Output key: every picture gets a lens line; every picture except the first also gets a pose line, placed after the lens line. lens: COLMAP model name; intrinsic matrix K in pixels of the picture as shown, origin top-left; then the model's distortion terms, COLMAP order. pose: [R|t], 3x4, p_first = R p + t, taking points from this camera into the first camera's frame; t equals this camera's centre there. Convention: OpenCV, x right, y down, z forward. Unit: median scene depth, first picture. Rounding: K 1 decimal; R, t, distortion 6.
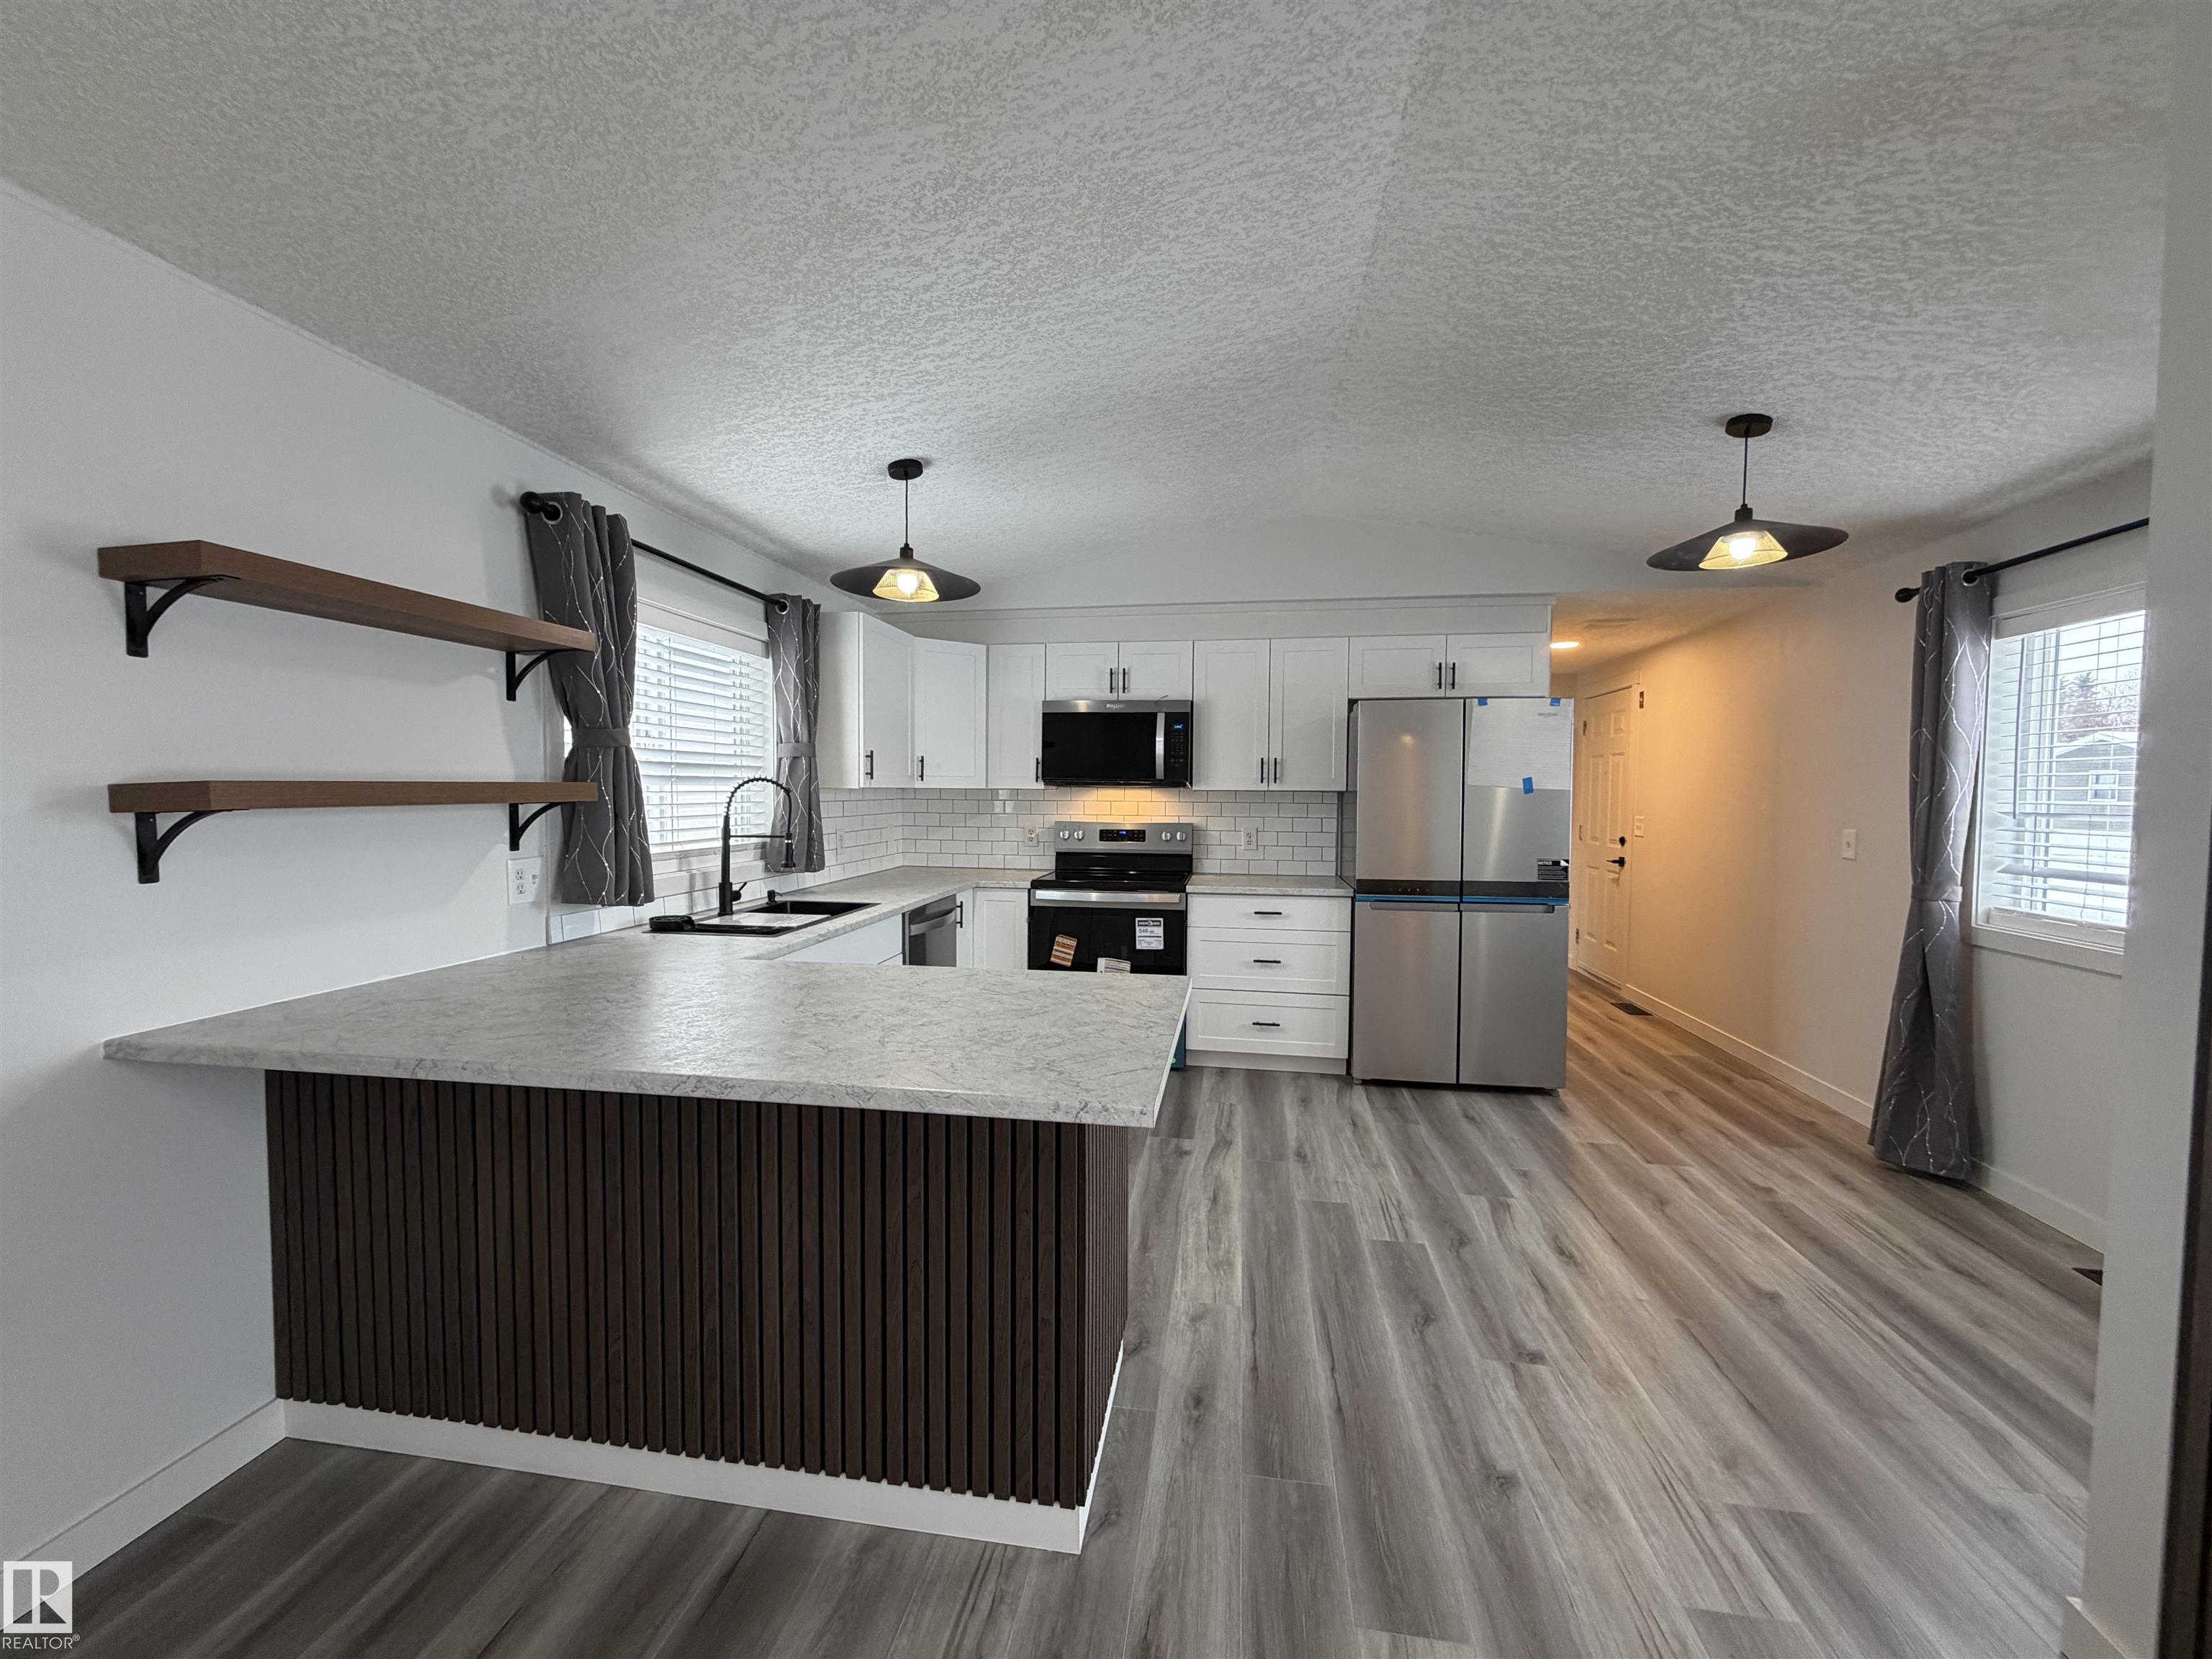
lens RADIAL K [[881.5, 0, 1097.7], [0, 881.5, 828.9], [0, 0, 1]] dist [-0.000017, 0.000225]
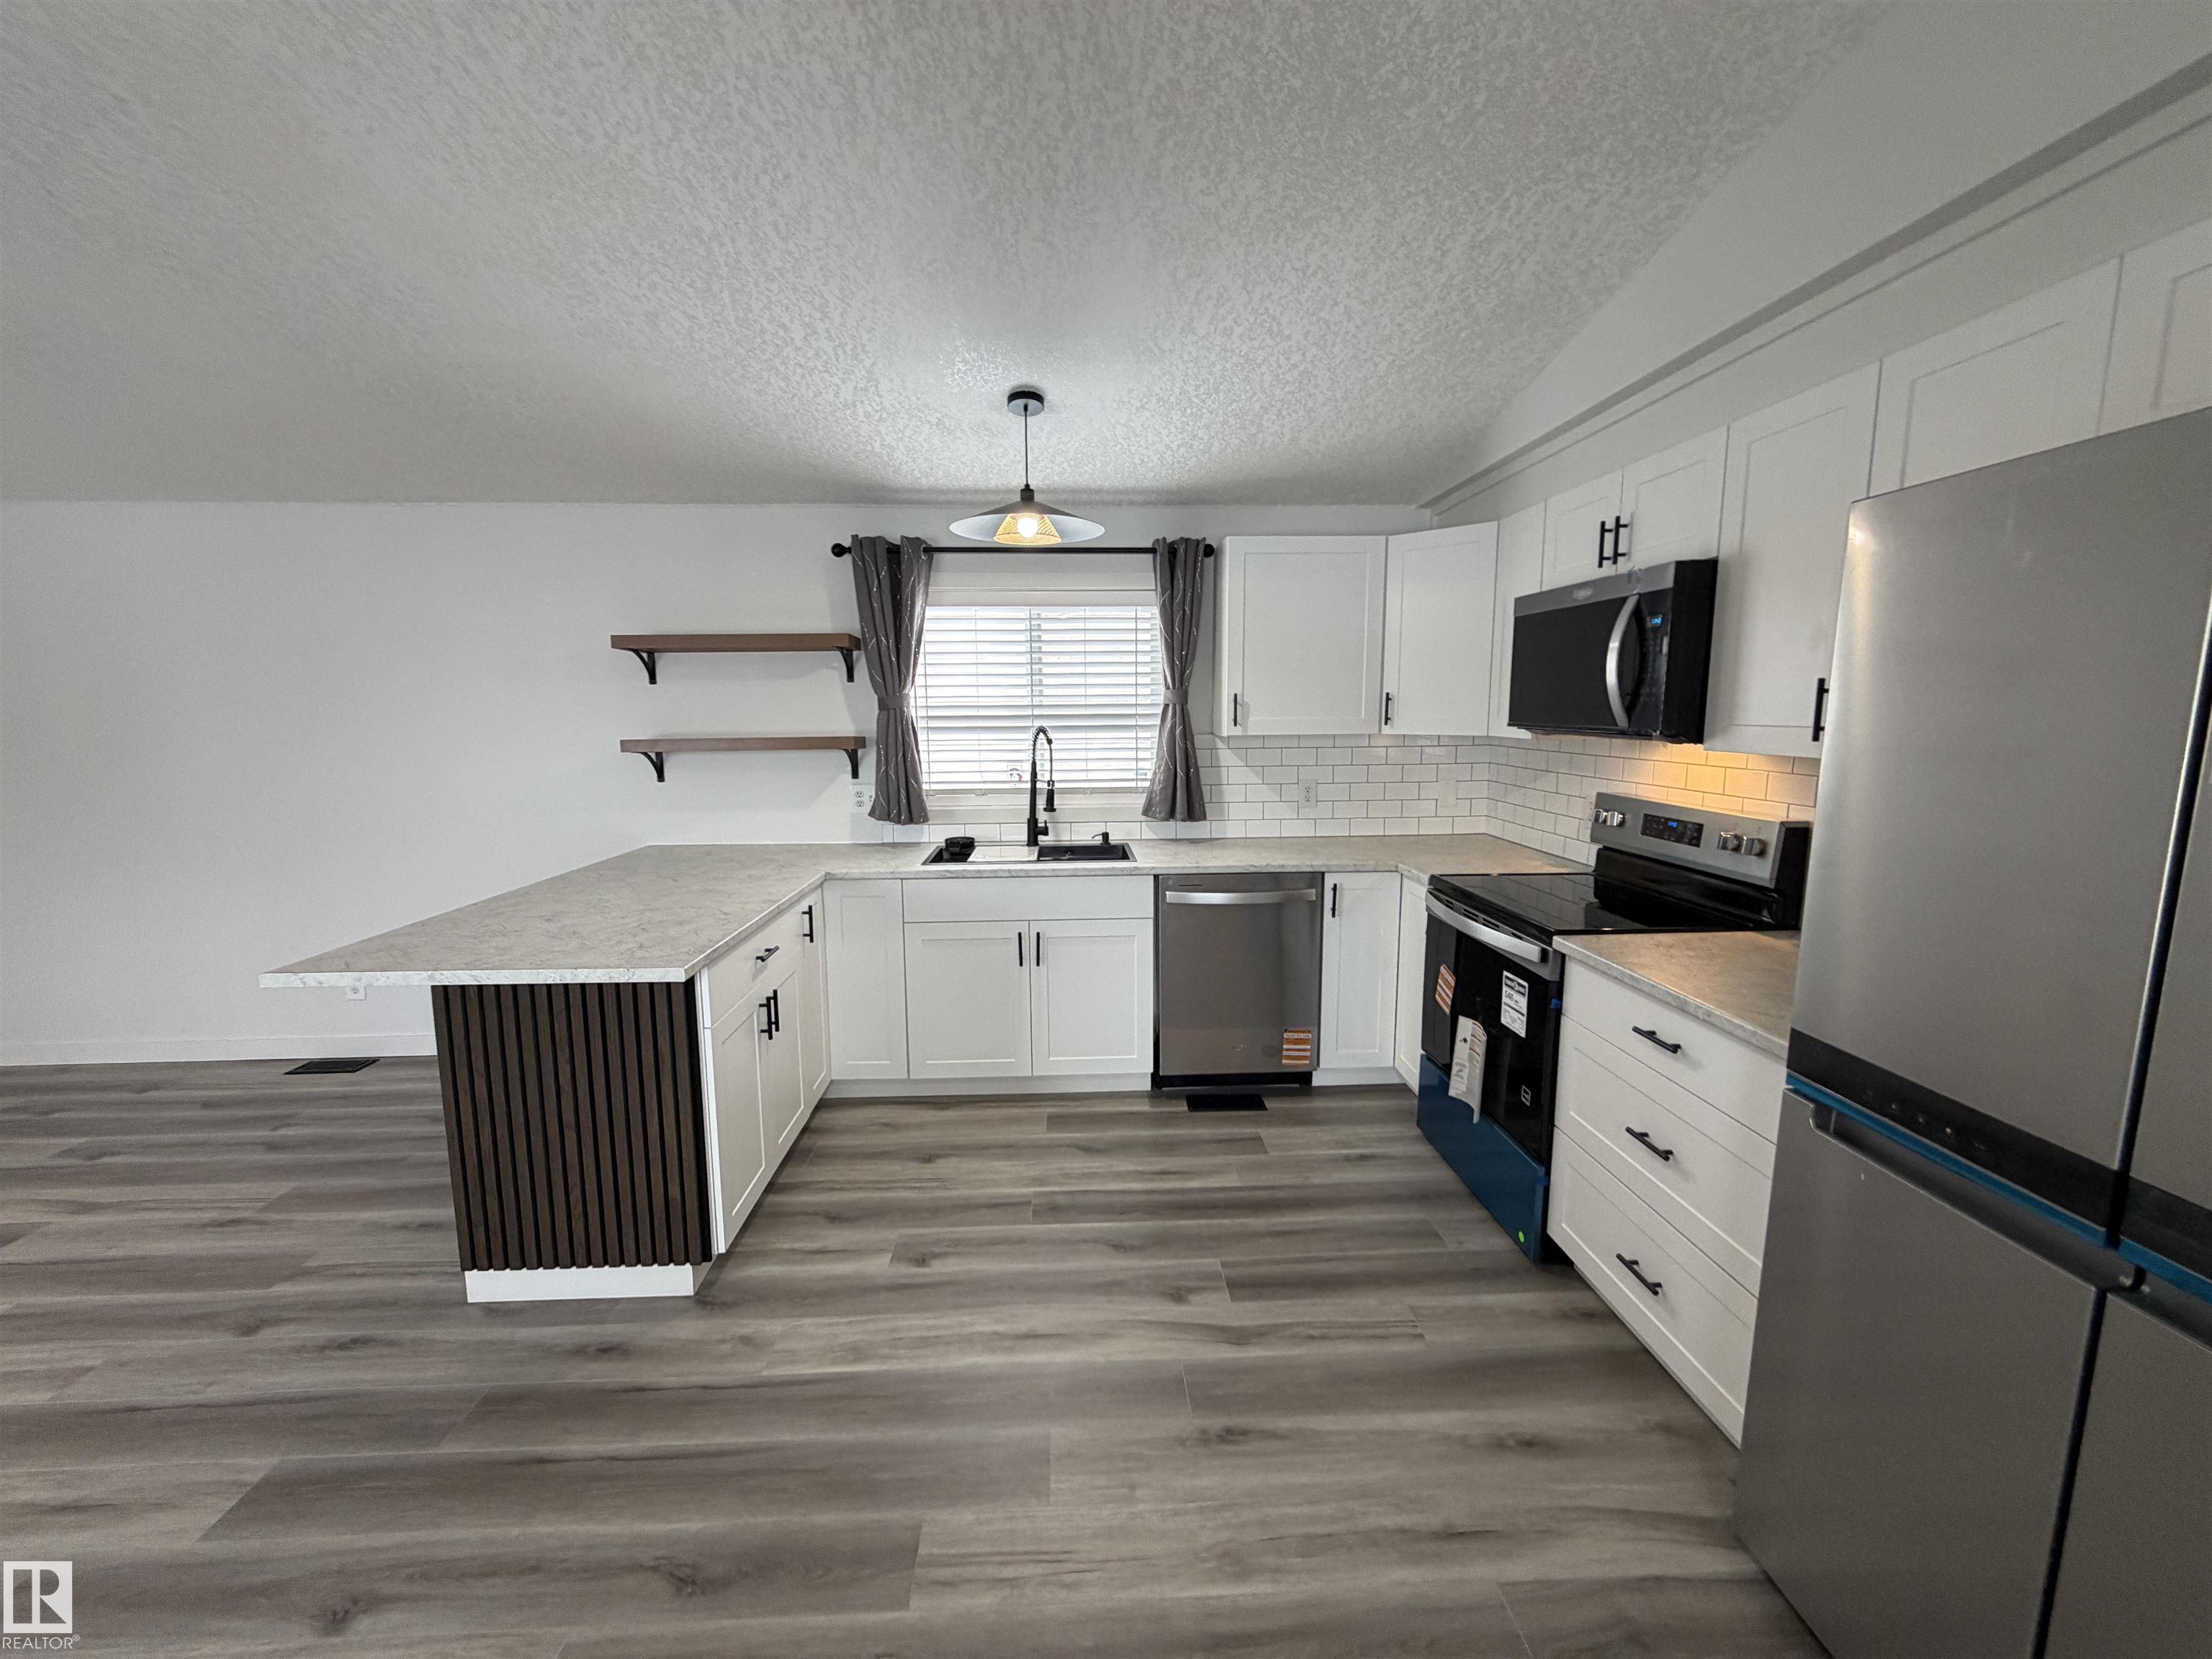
lens RADIAL K [[881.5, 0, 1100.0], [0, 881.5, 829.4], [0, 0, 1]] dist [-0.000017, 0.000225]
pose [[0.205267, 0.126902, -0.970444, 0.724993], [-0.034340, 0.991881, 0.122441, -0.070313], [0.978103, 0.008192, 0.207958, 0.834656]]
